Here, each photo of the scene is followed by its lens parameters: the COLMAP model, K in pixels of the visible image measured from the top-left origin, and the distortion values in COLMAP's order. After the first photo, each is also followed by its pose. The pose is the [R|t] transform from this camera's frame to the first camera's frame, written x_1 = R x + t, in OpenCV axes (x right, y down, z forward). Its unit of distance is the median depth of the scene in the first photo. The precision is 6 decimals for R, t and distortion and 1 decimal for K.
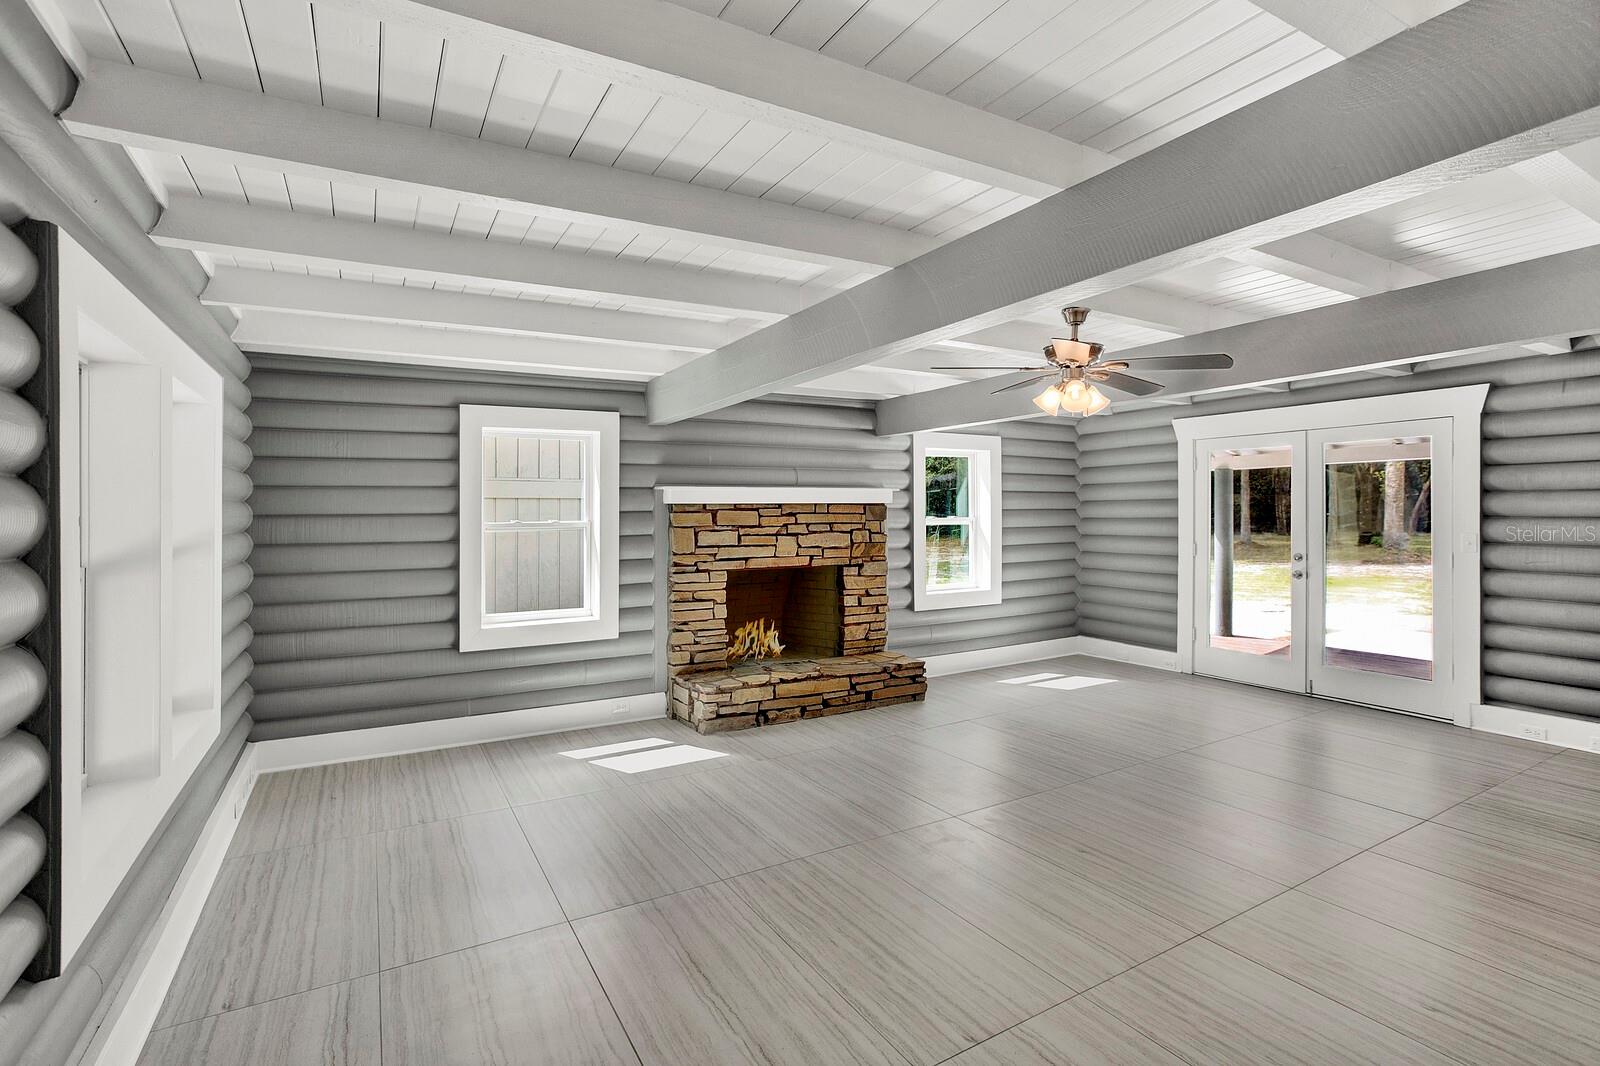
lens RADIAL K [[742.5, 0, 793.1], [0, 742.5, 531.6], [0, 0, 1]] dist [-0.026818, 0.011117]
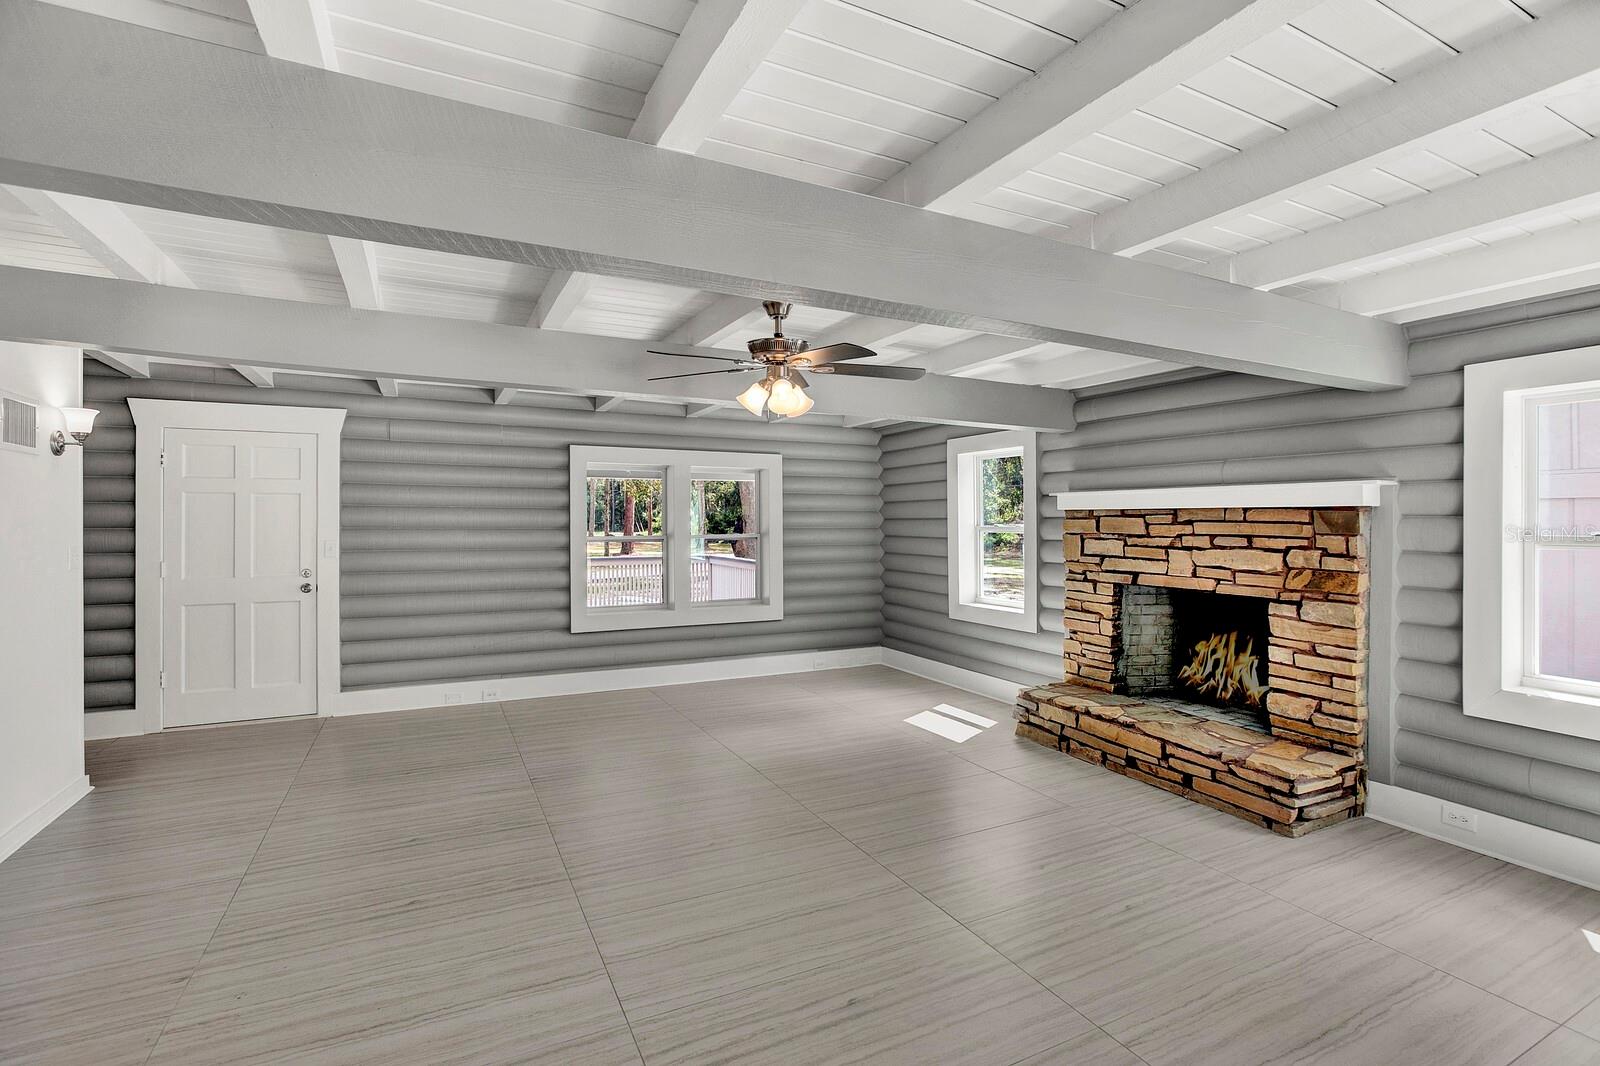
lens RADIAL K [[742.5, 0, 801.1], [0, 742.5, 523.2], [0, 0, 1]] dist [-0.026818, 0.011117]
pose [[-0.037514, 0.012135, -0.999222, 0.793845], [-0.033312, 0.999355, 0.013387, -0.019558], [0.998741, 0.033788, -0.037085, 0.635701]]
